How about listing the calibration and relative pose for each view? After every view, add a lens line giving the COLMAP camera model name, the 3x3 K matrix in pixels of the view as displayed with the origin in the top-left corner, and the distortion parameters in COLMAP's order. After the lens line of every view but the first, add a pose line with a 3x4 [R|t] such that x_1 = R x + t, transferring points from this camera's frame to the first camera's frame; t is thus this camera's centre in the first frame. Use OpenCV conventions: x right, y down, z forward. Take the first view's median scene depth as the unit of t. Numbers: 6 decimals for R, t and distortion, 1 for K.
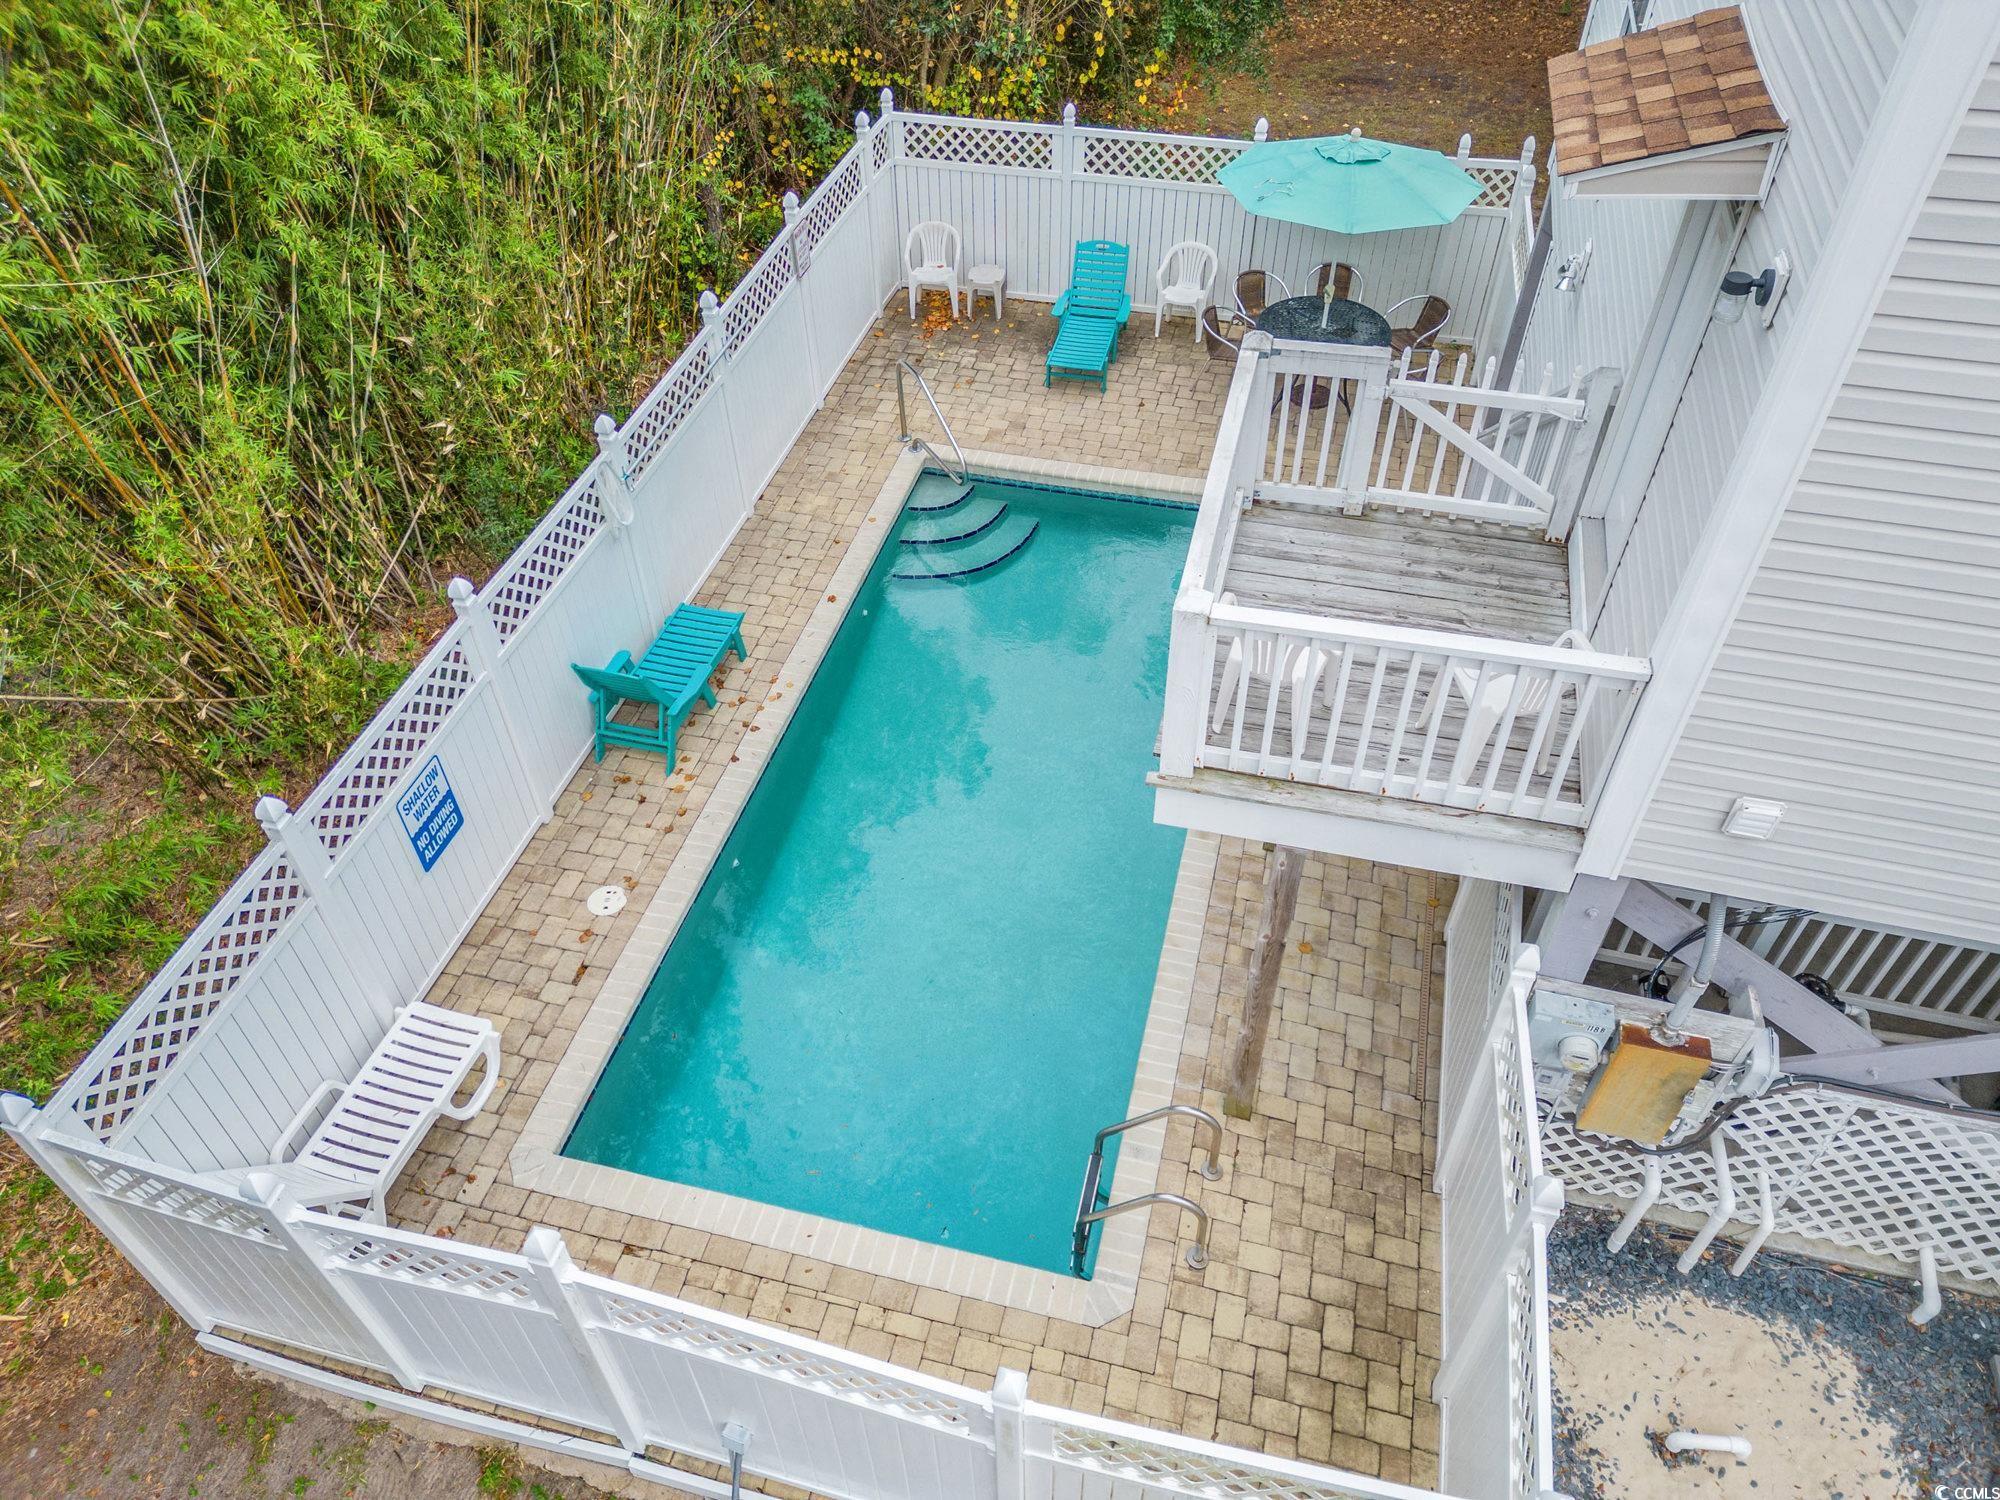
lens RADIAL K [[1416.4, 0, 1000.4], [0, 1416.4, 749.9], [0, 0, 1]] dist [0.020313, -0.015861]
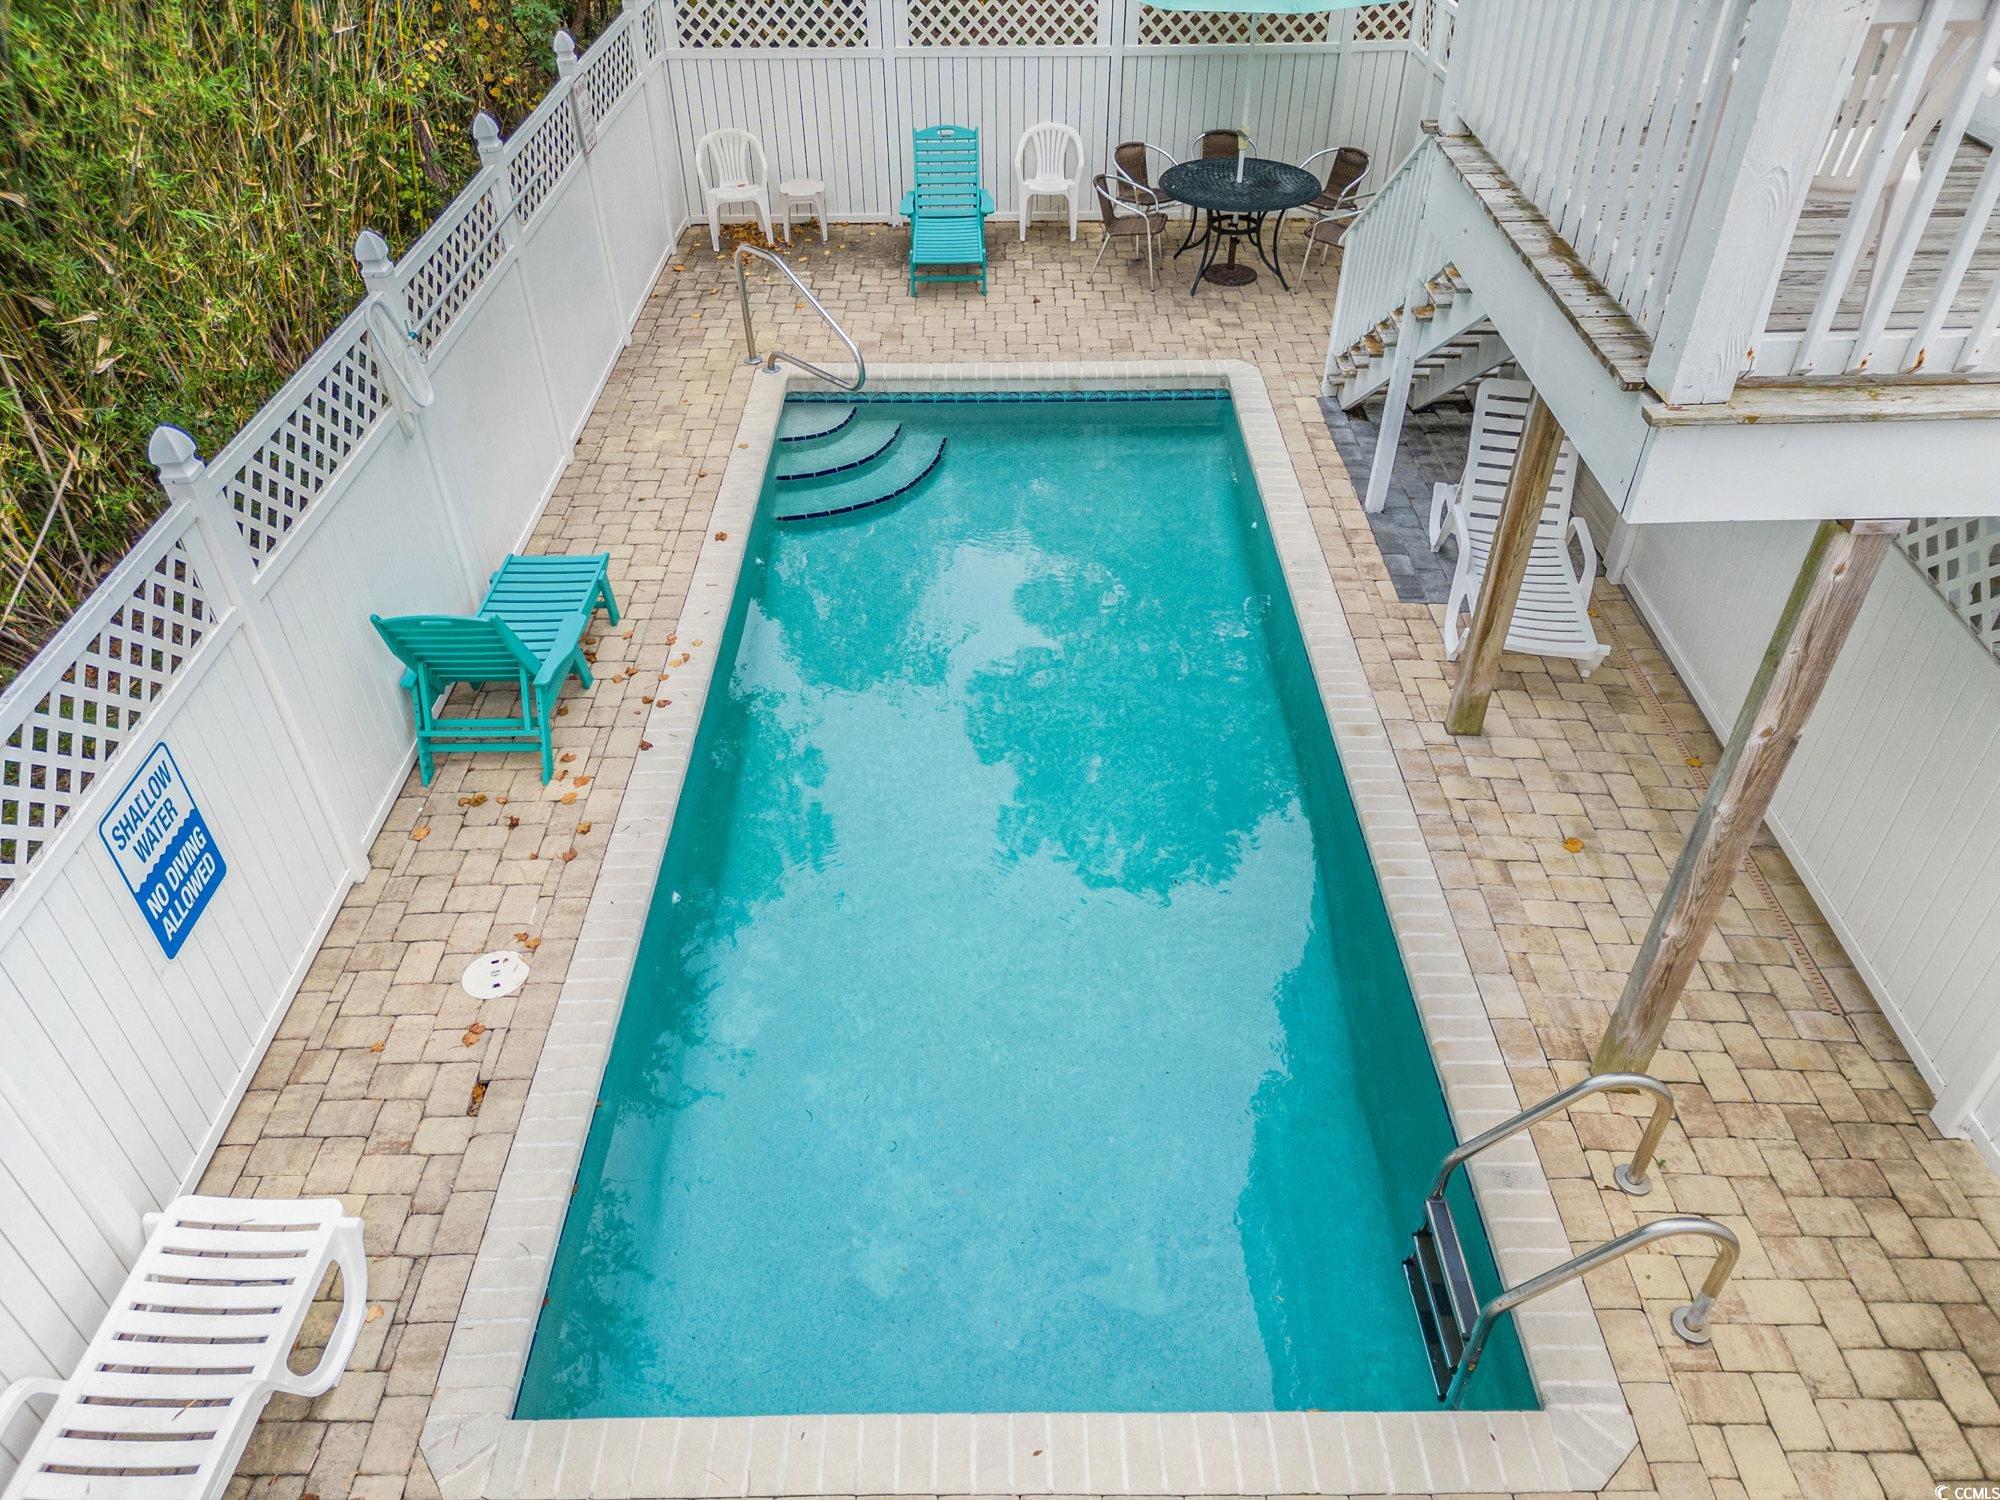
lens RADIAL K [[1416.4, 0, 1005.3], [0, 1416.4, 751.3], [0, 0, 1]] dist [0.020313, -0.015861]
pose [[0.967370, -0.154538, 0.200781, -0.179344], [0.172706, 0.982017, -0.076258, 0.099291], [-0.185385, 0.108446, 0.976664, 0.371830]]
